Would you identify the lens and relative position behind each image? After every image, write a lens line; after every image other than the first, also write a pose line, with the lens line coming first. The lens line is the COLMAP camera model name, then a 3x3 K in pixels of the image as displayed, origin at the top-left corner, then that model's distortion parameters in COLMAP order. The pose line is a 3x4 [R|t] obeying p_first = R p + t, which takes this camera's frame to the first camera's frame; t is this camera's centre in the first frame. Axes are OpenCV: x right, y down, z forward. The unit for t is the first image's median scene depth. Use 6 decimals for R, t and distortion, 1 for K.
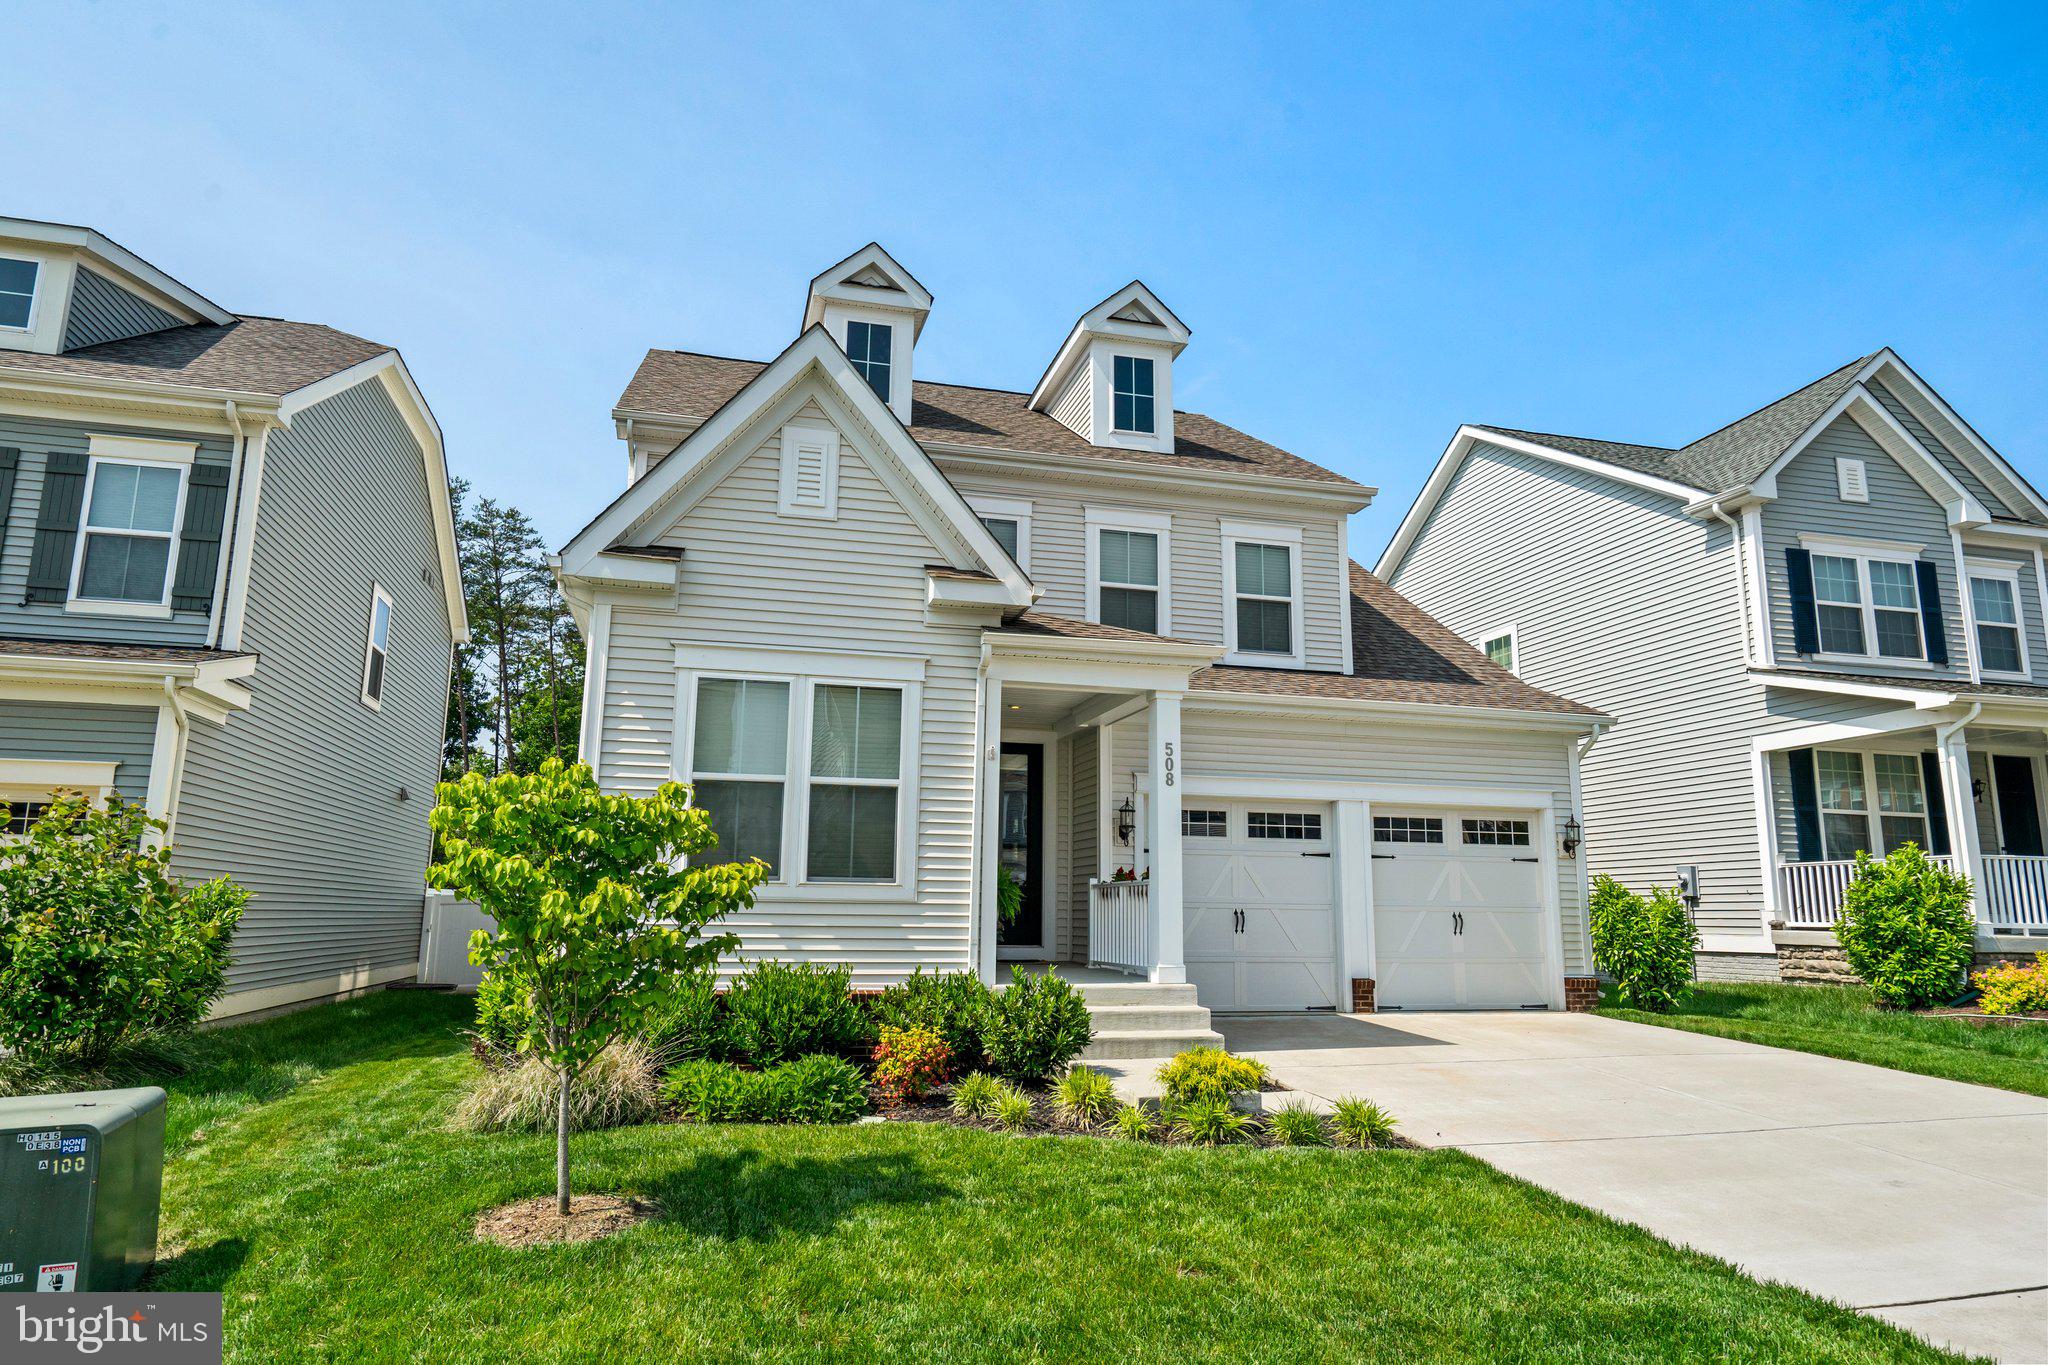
lens RADIAL K [[1261.9, 0, 1028.9], [0, 1261.9, 684.1], [0, 0, 1]] dist [0.014632, -0.004825]
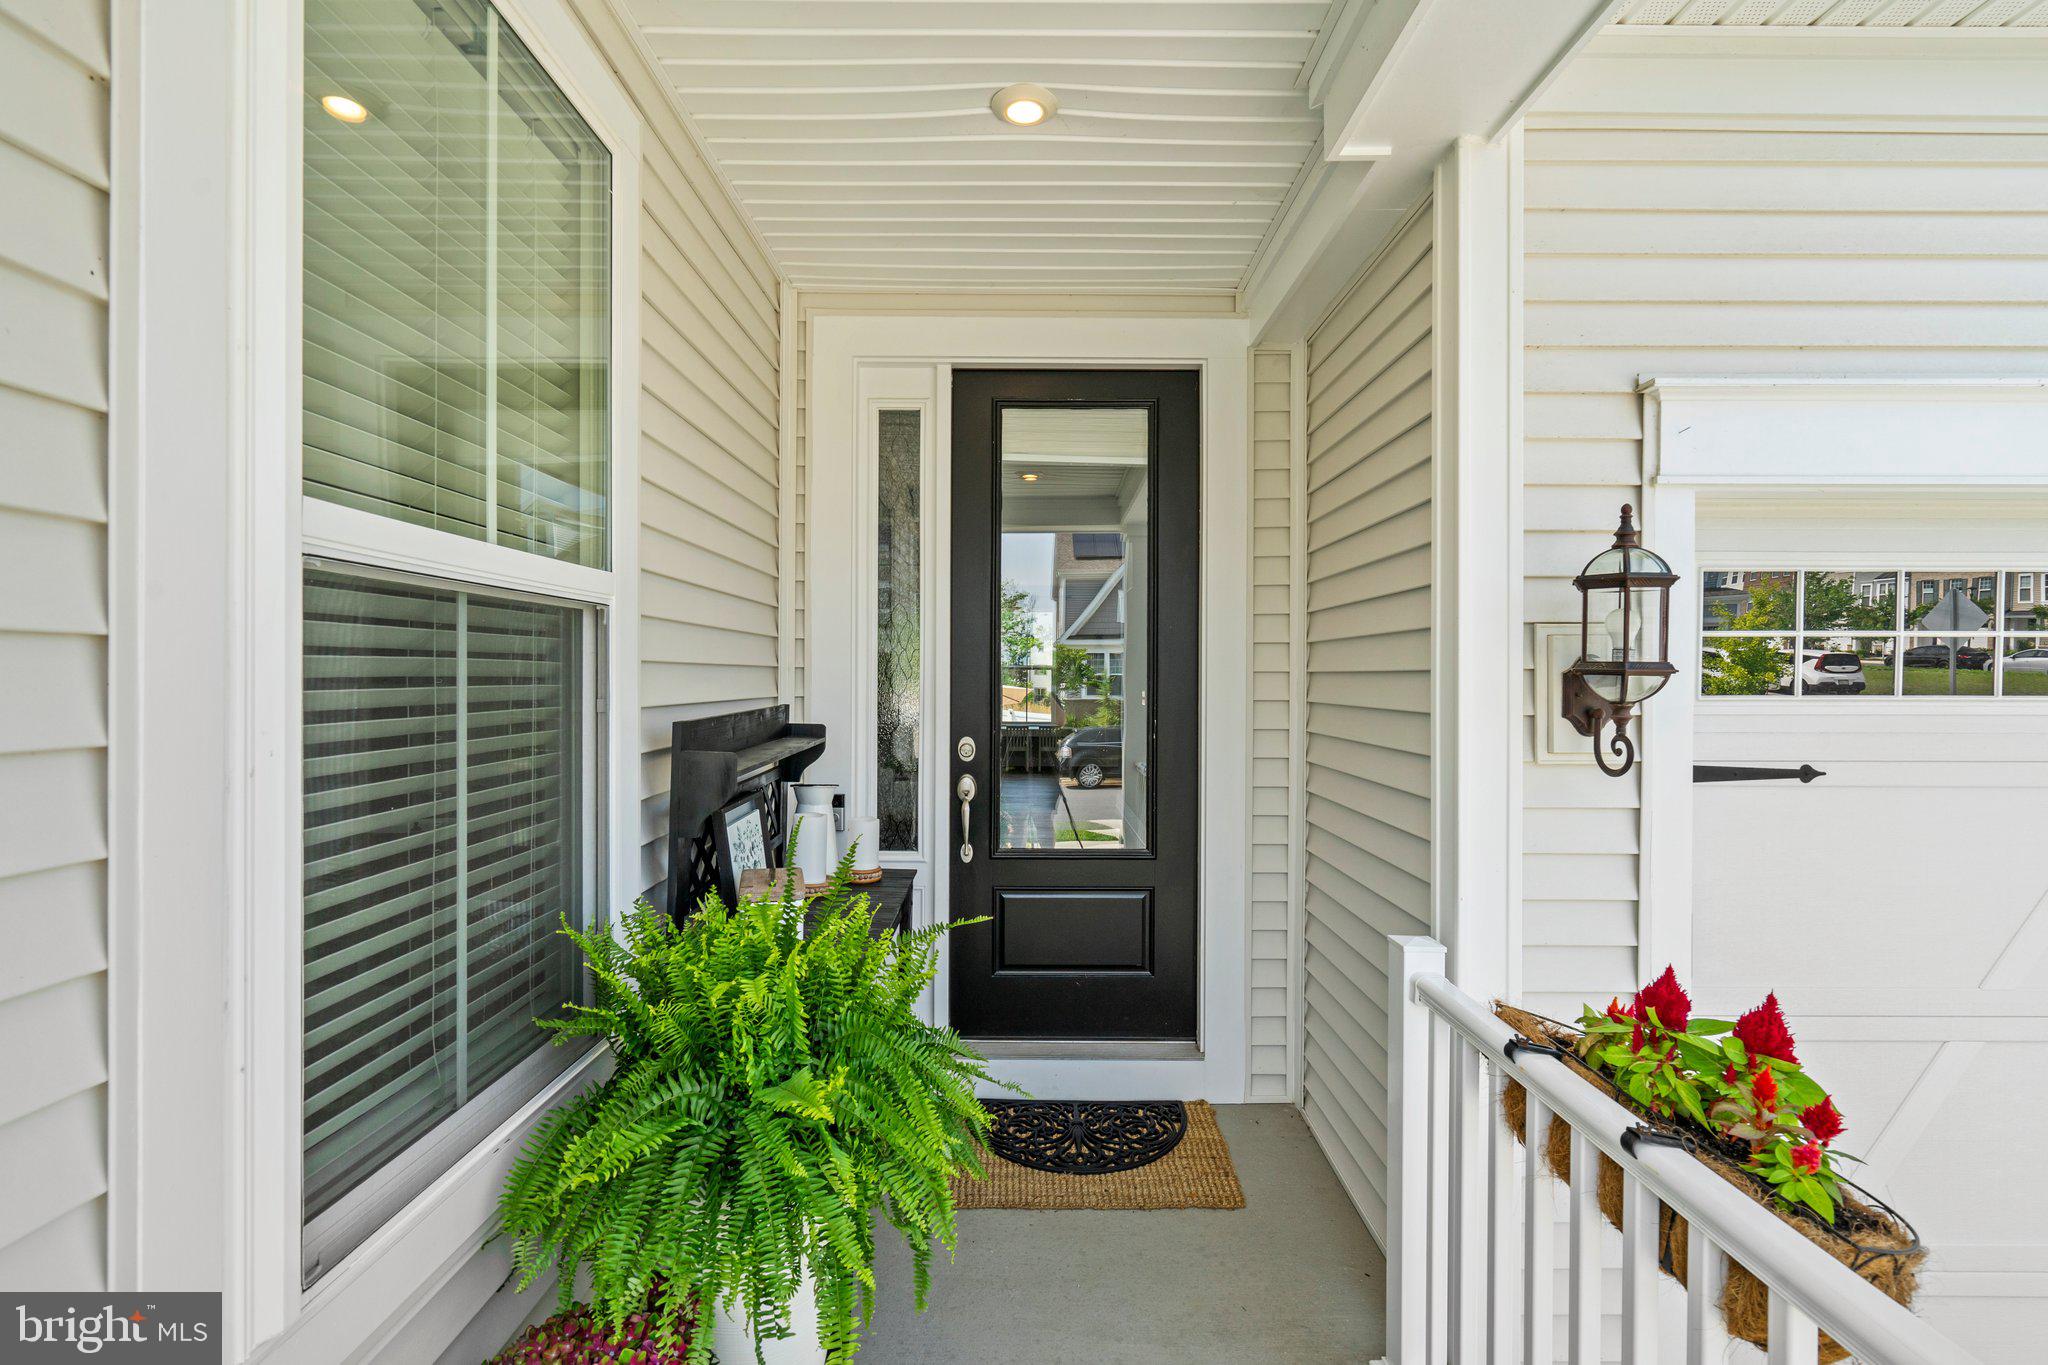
lens RADIAL K [[919.1, 0, 1029.2], [0, 919.1, 681.2], [0, 0, 1]] dist [-0.005084, 0.001168]
pose [[0.970710, -0.008257, -0.240113, 0.023243], [0.053491, 0.981752, 0.182488, 0.080314], [0.234225, -0.189987, 0.953438, 0.801238]]
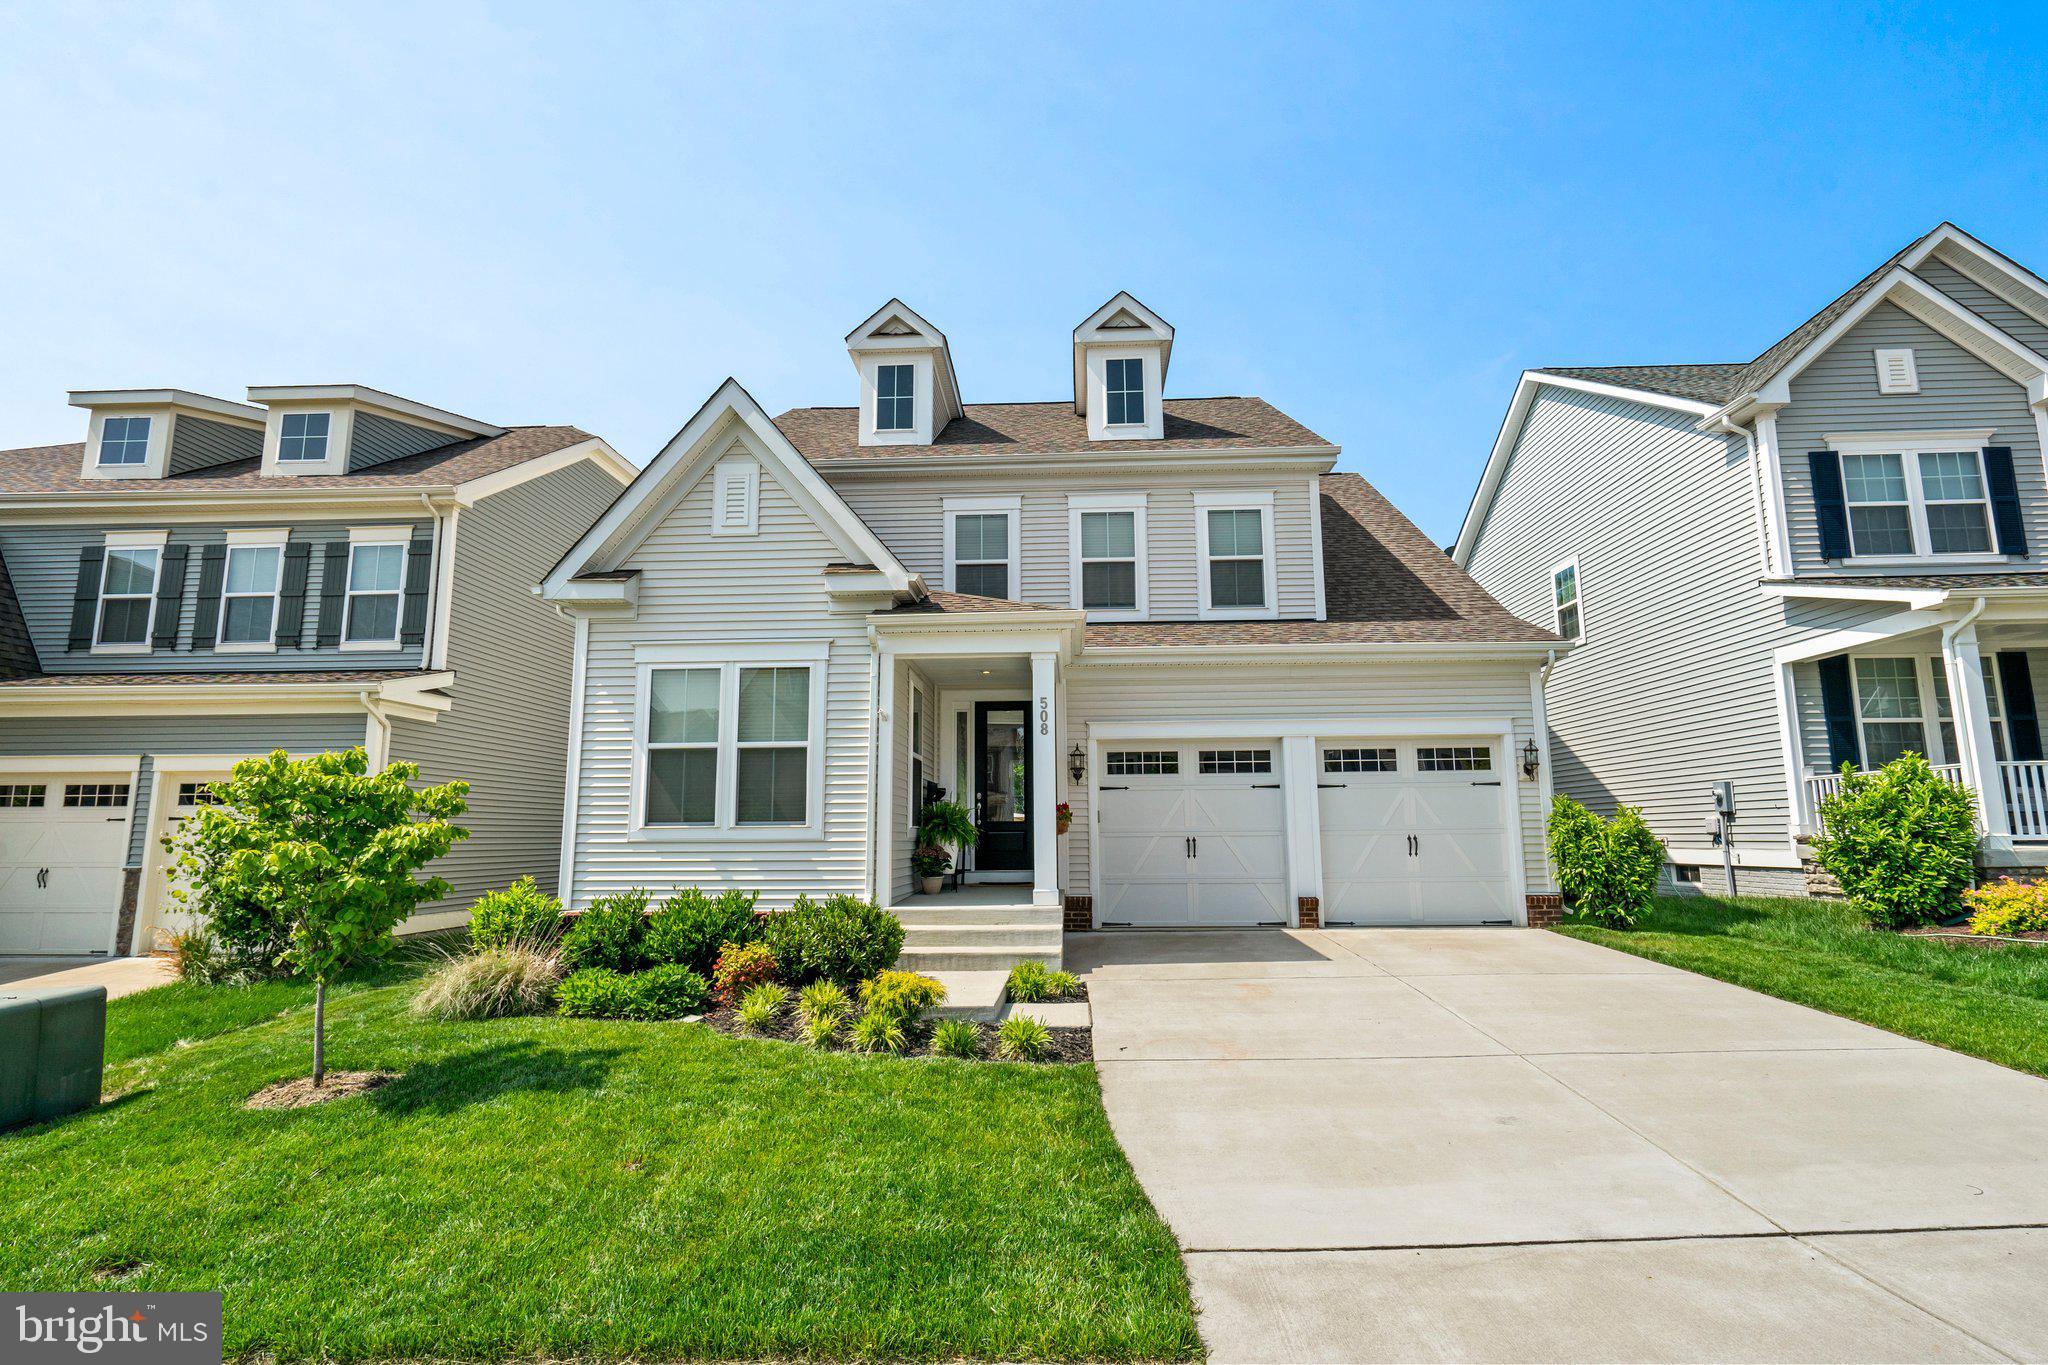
lens RADIAL K [[1022.8, 0, 1029.1], [0, 1022.8, 683.9], [0, 0, 1]] dist [0.006508, -0.001045]
pose [[0.954706, -0.062875, -0.290830, 0.294410], [0.072480, 0.997119, 0.022362, 0.010147], [0.288587, -0.042429, 0.956513, 0.083716]]
